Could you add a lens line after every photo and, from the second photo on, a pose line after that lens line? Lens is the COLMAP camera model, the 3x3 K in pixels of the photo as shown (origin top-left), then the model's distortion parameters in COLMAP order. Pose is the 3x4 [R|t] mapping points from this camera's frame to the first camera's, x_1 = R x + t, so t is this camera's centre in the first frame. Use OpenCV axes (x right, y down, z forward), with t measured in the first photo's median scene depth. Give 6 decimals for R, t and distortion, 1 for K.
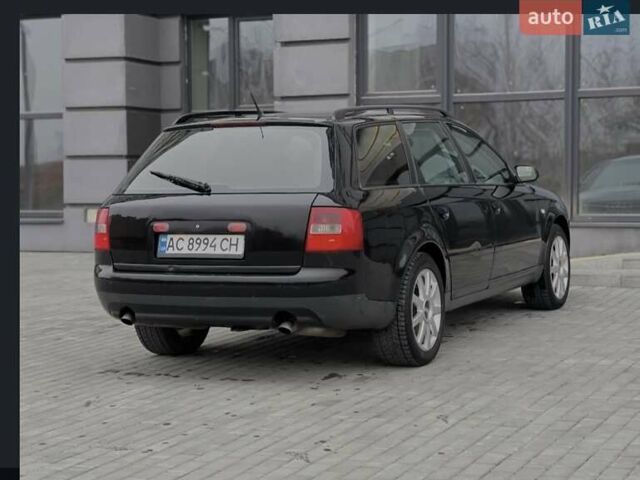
lens RADIAL K [[1371.8, 0, 320.0], [0, 1371.8, 240.0], [0, 0, 1]] dist [0.069773, 0.669123]
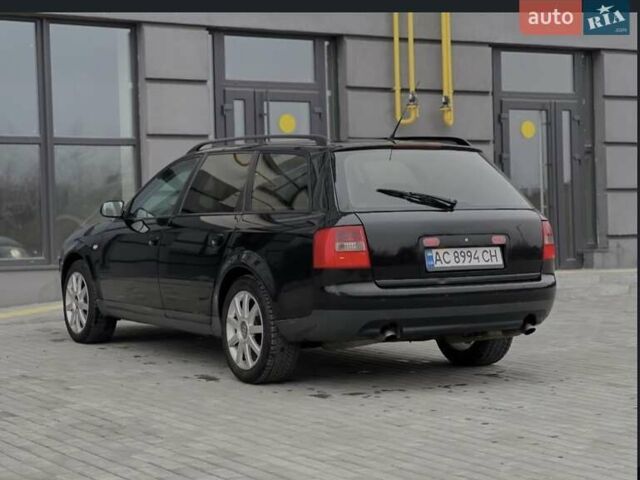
lens RADIAL K [[1371.8, 0, 320.0], [0, 1371.8, 240.0], [0, 0, 1]] dist [0.069773, 0.669123]
pose [[0.550847, -0.014311, 0.834484, -1.032007], [0.042419, 0.999041, -0.010868, -0.003201], [-0.833528, 0.041385, 0.550925, 0.504092]]
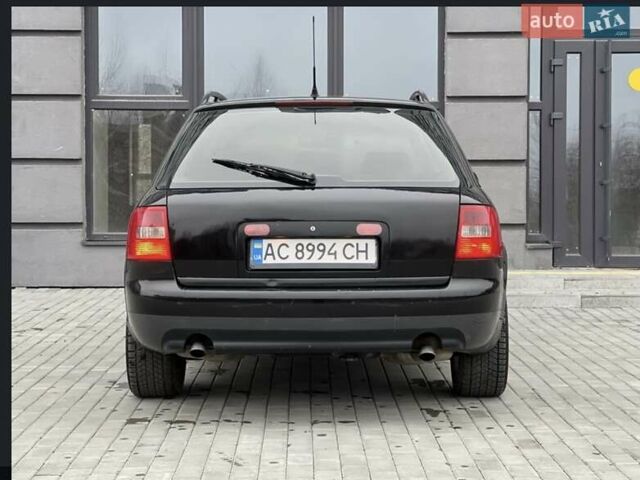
lens RADIAL K [[1371.8, 0, 320.0], [0, 1371.8, 240.0], [0, 0, 1]] dist [0.069773, 0.669123]
pose [[0.911958, -0.006512, 0.410232, -0.404996], [0.008818, 0.999954, -0.003729, -0.000446], [-0.410189, 0.007018, 0.911973, 0.278392]]
